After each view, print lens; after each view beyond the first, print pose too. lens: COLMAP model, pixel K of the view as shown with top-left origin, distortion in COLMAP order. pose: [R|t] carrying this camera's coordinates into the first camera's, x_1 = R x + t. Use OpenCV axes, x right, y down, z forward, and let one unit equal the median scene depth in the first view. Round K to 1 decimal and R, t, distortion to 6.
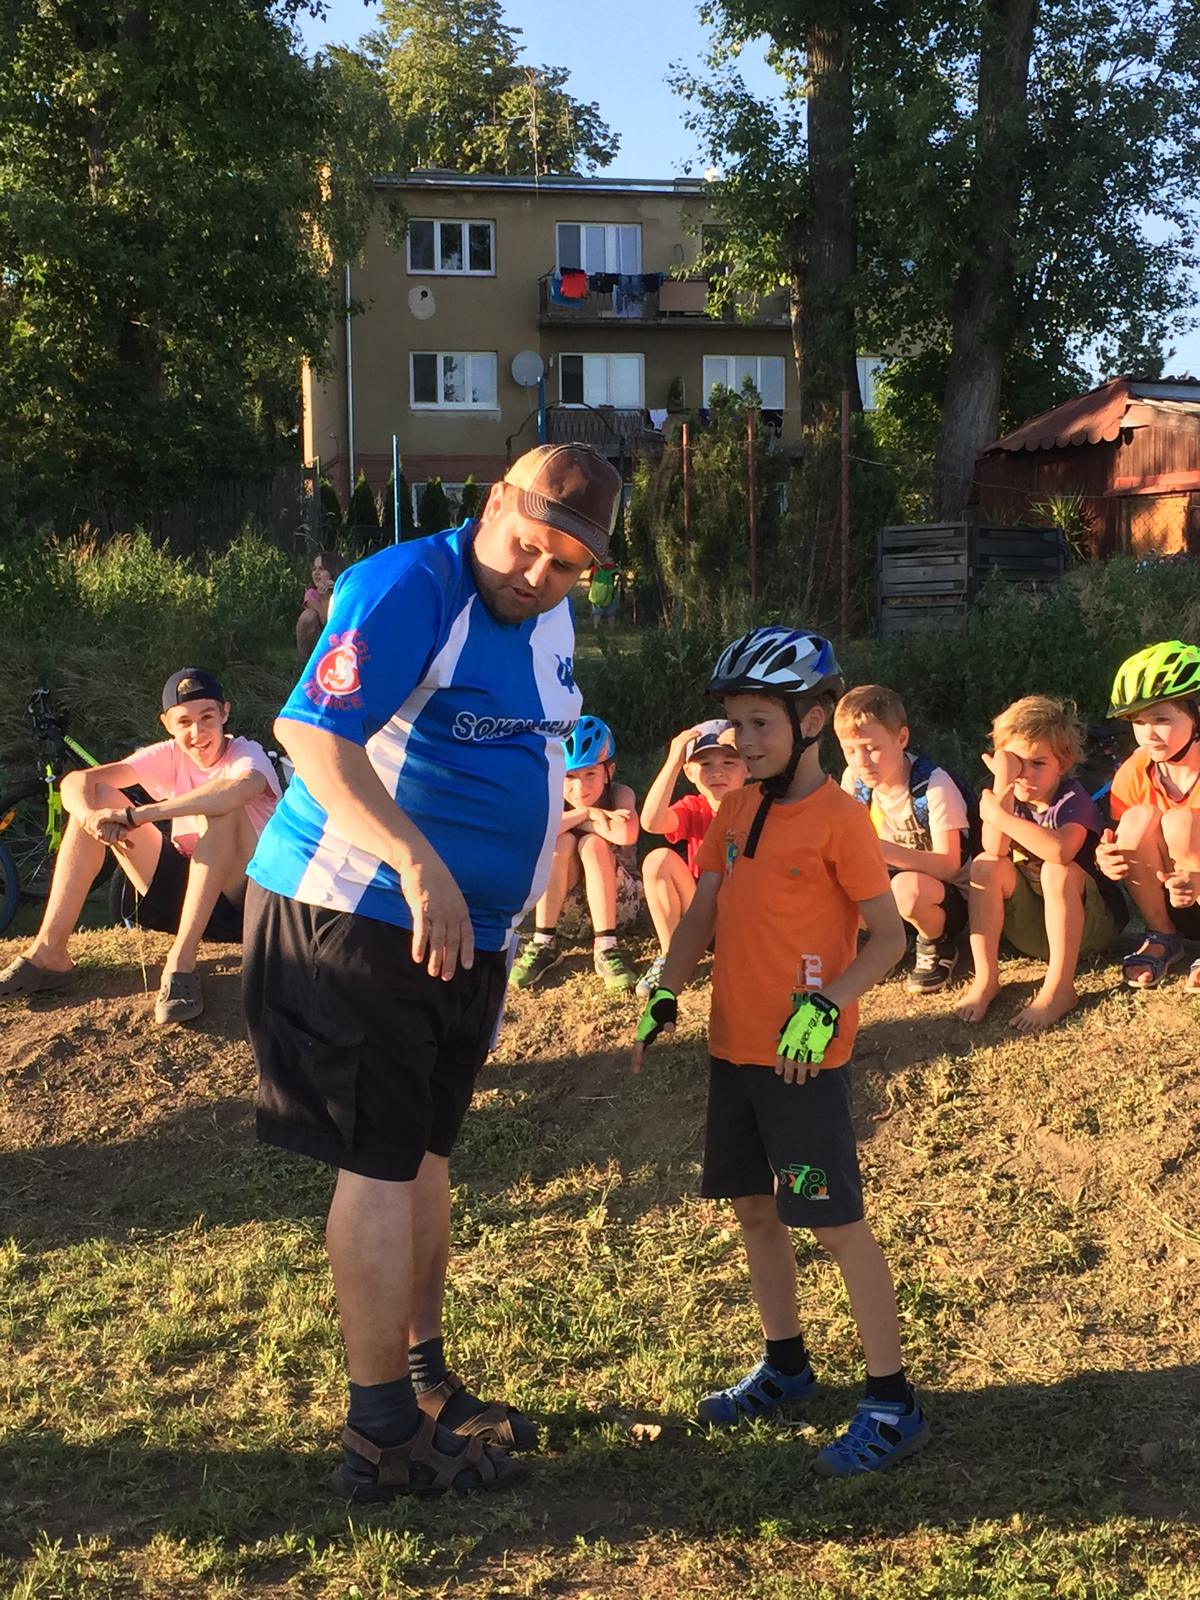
lens RADIAL K [[2302.5, 0, 607.2], [0, 2302.5, 836.6], [0, 0, 1]] dist [0.031772, 0.047150]
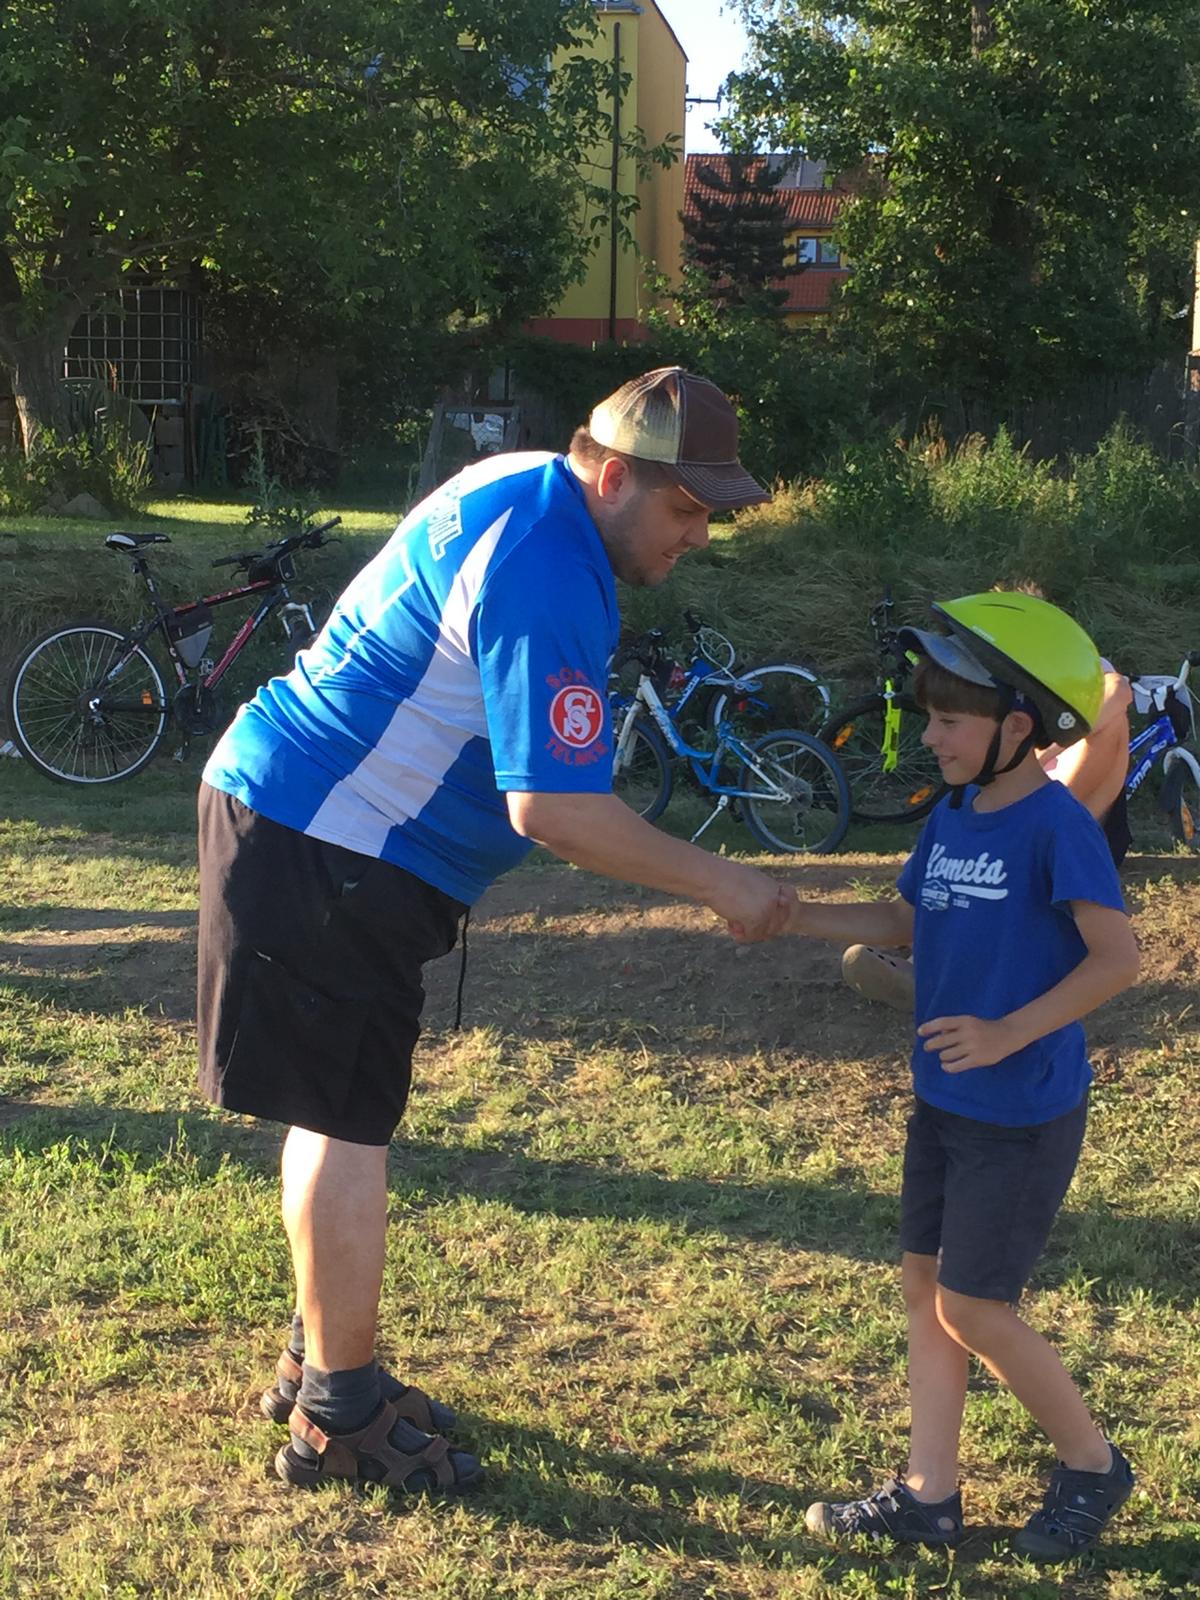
lens RADIAL K [[2607.1, 0, 613.4], [0, 2607.1, 800.9], [0, 0, 1]] dist [0.047940, 0.054699]
pose [[0.941441, 0.060299, -0.331742, 0.023206], [-0.056704, 0.998180, 0.020514, 0.005714], [0.332375, -0.000502, 0.943147, -0.109910]]
